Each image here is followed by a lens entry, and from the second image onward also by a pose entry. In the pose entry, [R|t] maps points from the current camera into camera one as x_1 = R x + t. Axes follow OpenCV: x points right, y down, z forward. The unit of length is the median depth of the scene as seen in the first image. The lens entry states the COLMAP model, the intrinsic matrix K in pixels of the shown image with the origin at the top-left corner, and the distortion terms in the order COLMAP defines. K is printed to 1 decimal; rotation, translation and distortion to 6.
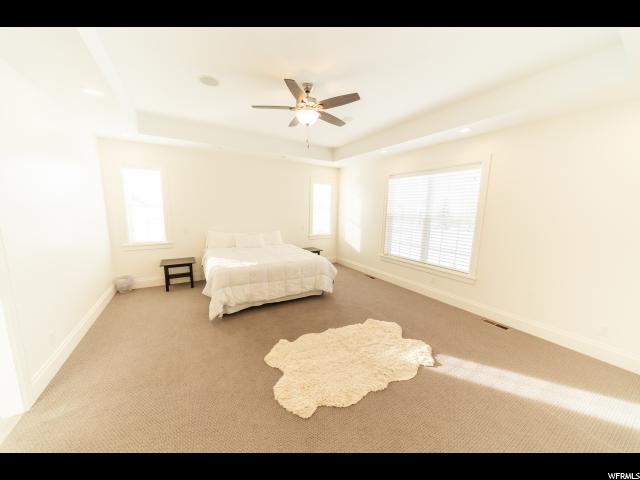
lens RADIAL K [[218.6, 0, 318.8], [0, 218.6, 246.7], [0, 0, 1]] dist [-0.000489, -0.000025]
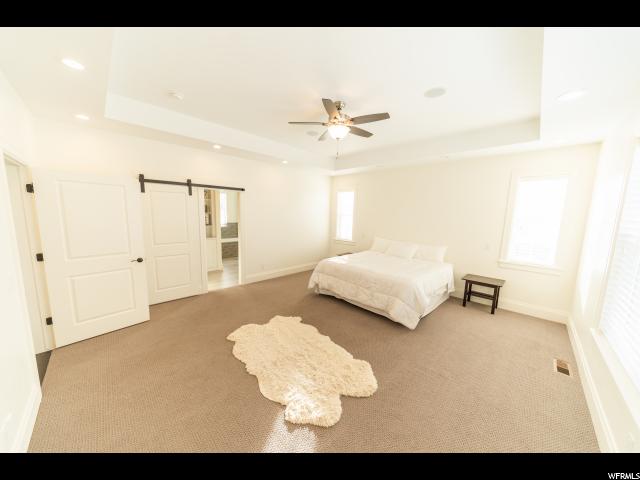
lens RADIAL K [[221.1, 0, 316.7], [0, 221.1, 241.9], [0, 0, 1]] dist [0.000538, 0.000013]
pose [[0.255932, 0.106050, -0.960860, 0.793422], [-0.195262, 0.979148, 0.056059, -0.068538], [0.946769, 0.173272, 0.271303, 0.523307]]
